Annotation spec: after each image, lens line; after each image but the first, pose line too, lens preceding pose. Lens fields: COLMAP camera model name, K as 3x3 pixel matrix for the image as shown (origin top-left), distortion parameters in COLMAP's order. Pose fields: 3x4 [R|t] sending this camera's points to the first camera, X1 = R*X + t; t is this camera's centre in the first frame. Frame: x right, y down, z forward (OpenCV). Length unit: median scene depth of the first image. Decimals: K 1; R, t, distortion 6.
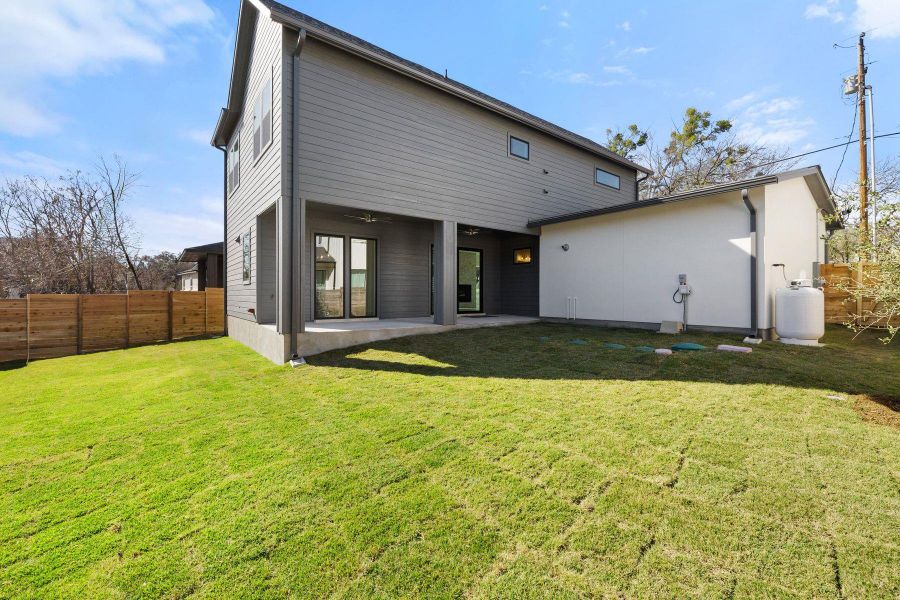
lens RADIAL K [[381.0, 0, 449.3], [0, 381.0, 294.0], [0, 0, 1]] dist [-0.001212, -0.000419]
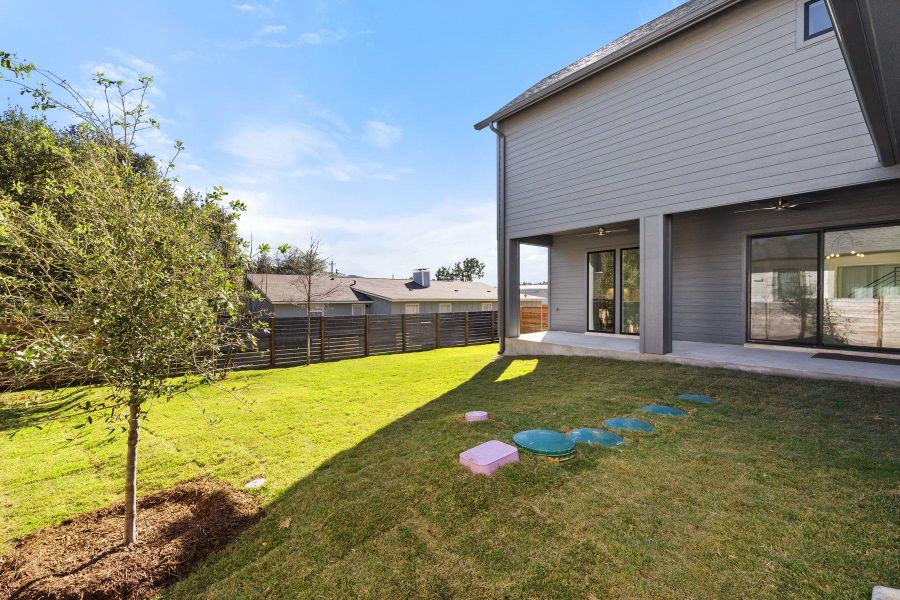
lens RADIAL K [[381.0, 0, 449.3], [0, 381.0, 294.0], [0, 0, 1]] dist [-0.001212, -0.000419]
pose [[0.022585, -0.015640, -0.999623, 0.723585], [-0.012545, 0.999794, -0.015926, -0.024710], [0.999666, 0.012900, 0.022384, 0.601906]]
